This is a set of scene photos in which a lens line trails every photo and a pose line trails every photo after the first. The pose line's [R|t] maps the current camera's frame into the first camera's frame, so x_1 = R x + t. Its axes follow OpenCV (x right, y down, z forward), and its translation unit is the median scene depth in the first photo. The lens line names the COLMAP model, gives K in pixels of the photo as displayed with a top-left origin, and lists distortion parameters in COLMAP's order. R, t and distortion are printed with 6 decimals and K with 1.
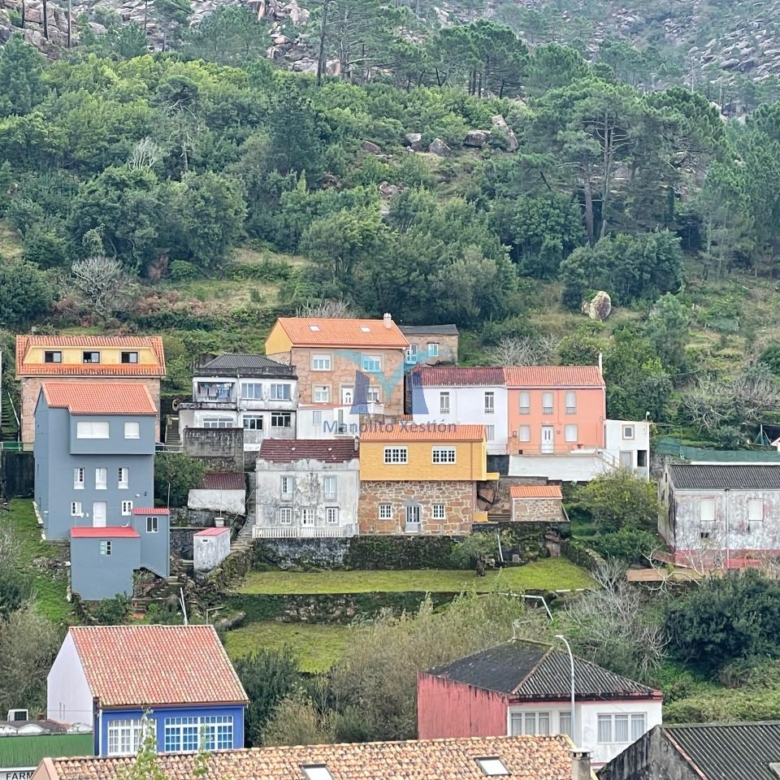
lens RADIAL K [[2461.0, 0, 390.0], [0, 2461.0, 390.0], [0, 0, 1]] dist [0.124071, 0.038772]
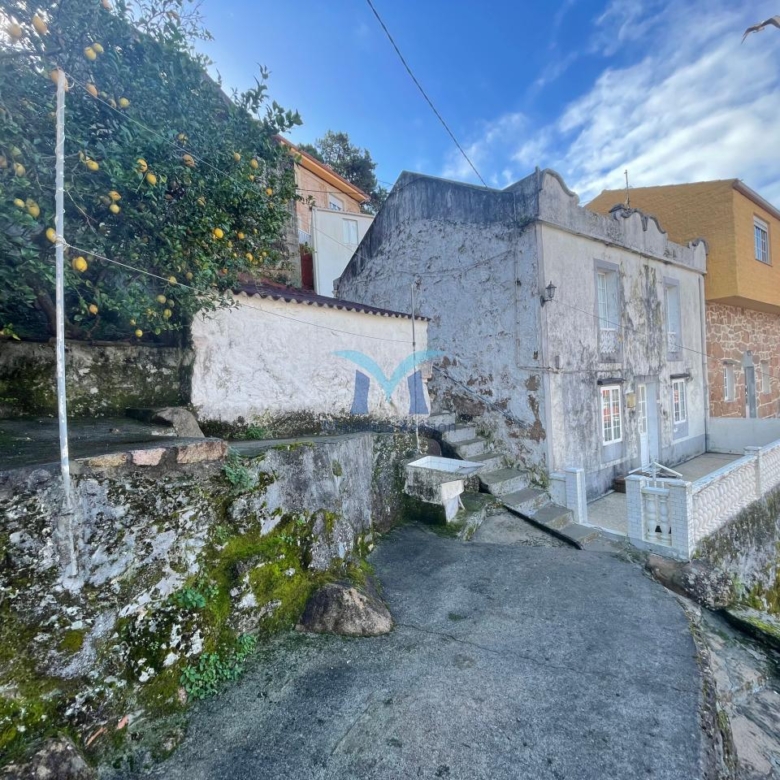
lens RADIAL K [[417.7, 0, 389.3], [0, 417.7, 392.3], [0, 0, 1]] dist [-0.002666, -0.000991]
pose [[0.762432, -0.053229, 0.644876, -0.089370], [0.034818, 0.998542, 0.041256, 0.045789], [-0.646131, -0.009002, 0.763173, 0.975658]]
